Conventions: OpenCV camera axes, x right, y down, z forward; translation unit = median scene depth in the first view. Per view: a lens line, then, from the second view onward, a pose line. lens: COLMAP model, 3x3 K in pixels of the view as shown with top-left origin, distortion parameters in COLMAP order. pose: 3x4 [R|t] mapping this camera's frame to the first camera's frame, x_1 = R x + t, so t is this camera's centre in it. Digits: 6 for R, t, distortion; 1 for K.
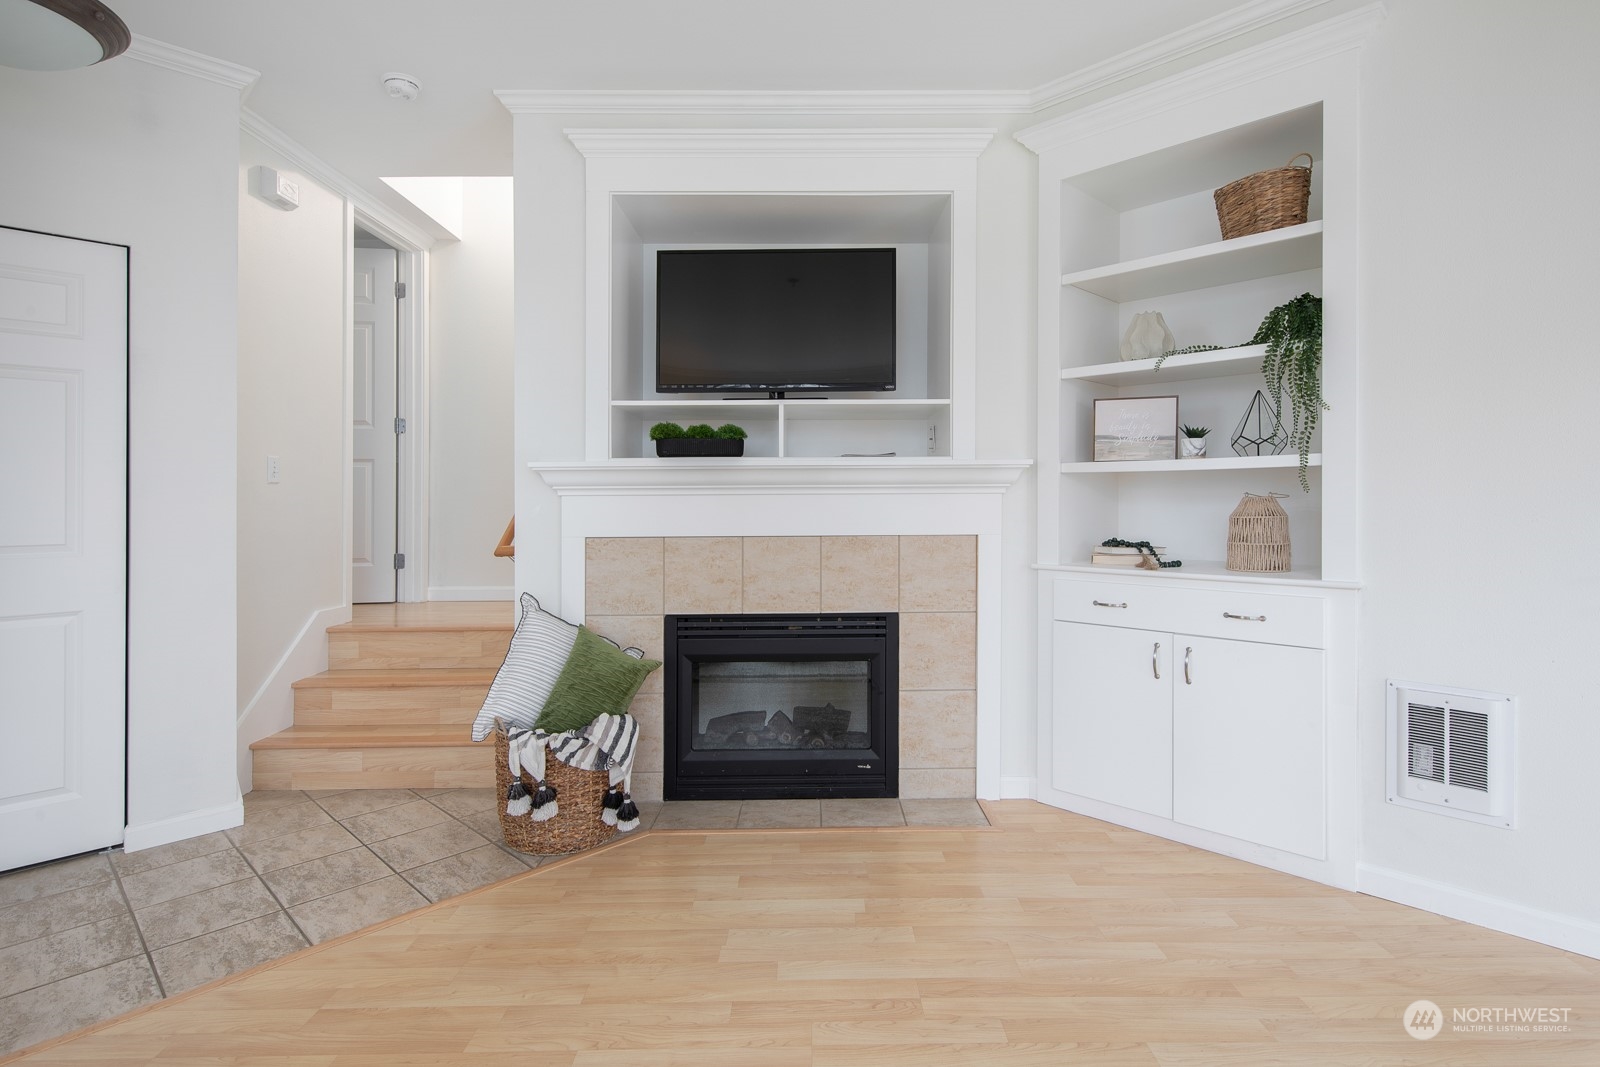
lens RADIAL K [[810.6, 0, 803.7], [0, 810.6, 499.8], [0, 0, 1]] dist [0.014149, -0.000470]
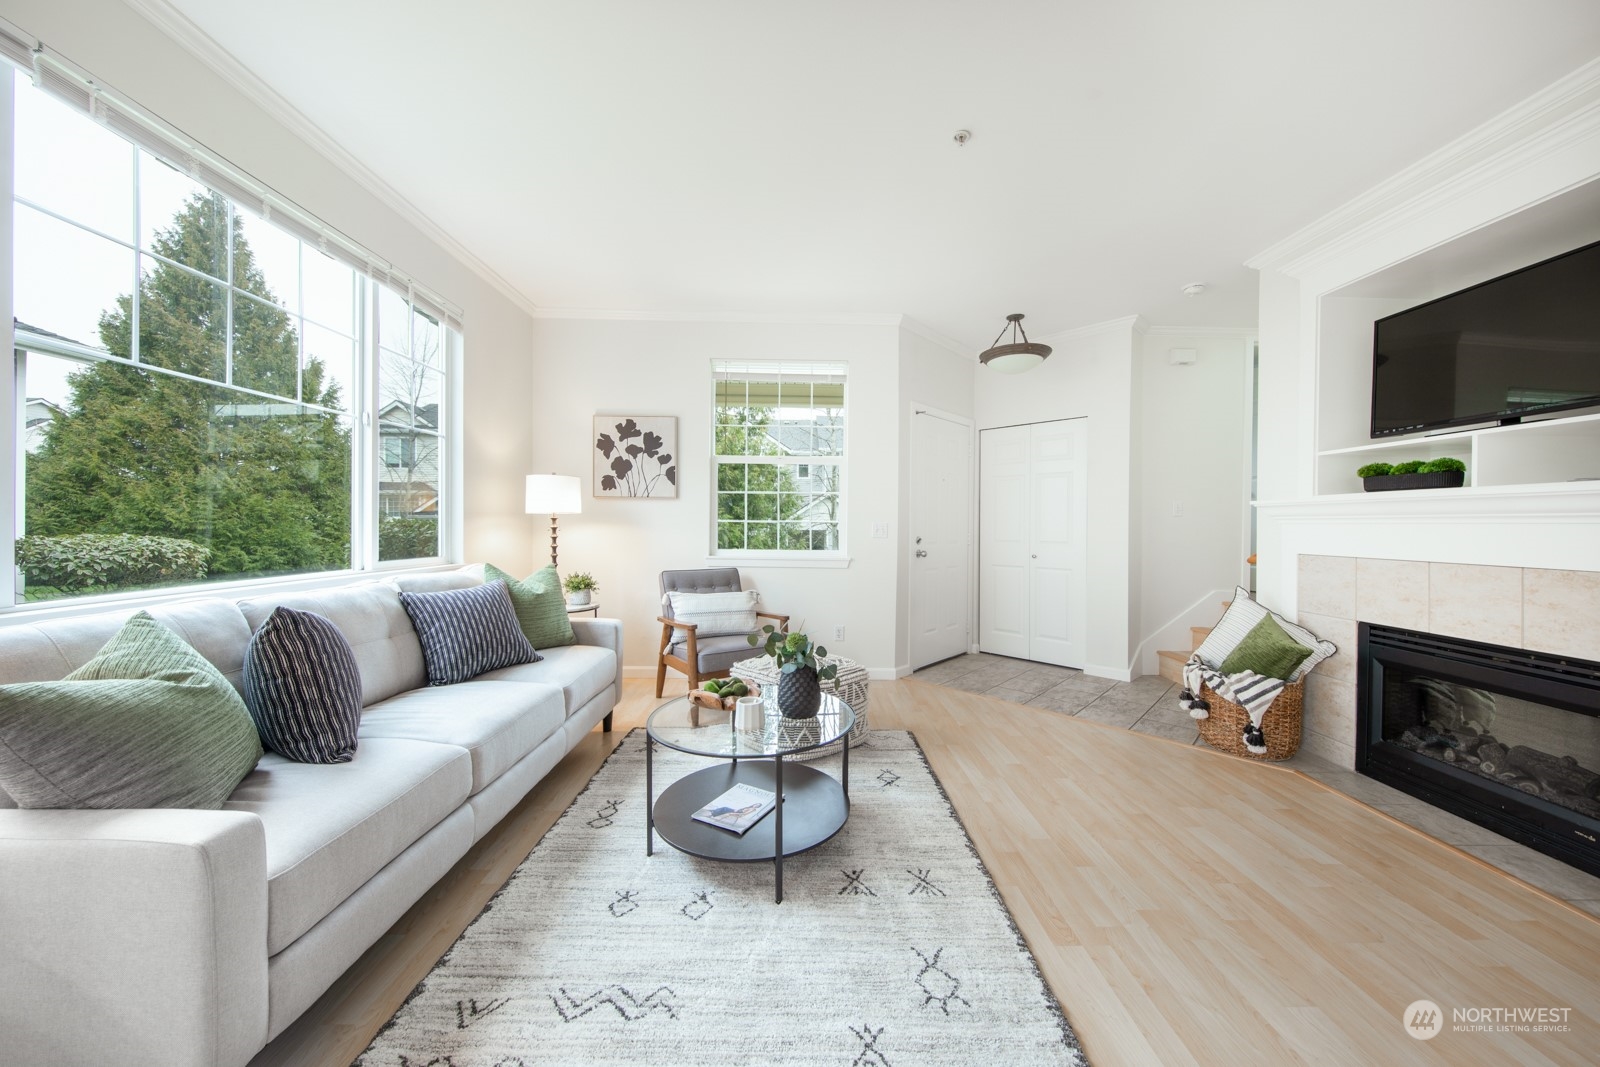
lens RADIAL K [[547.3, 0, 805.3], [0, 547.3, 526.4], [0, 0, 1]] dist [0.001199, -0.000061]
pose [[0.010512, 0.010509, -0.999890, 0.680064], [-0.006360, 0.999925, 0.010443, -0.005042], [0.999925, 0.006250, 0.010578, 0.159803]]
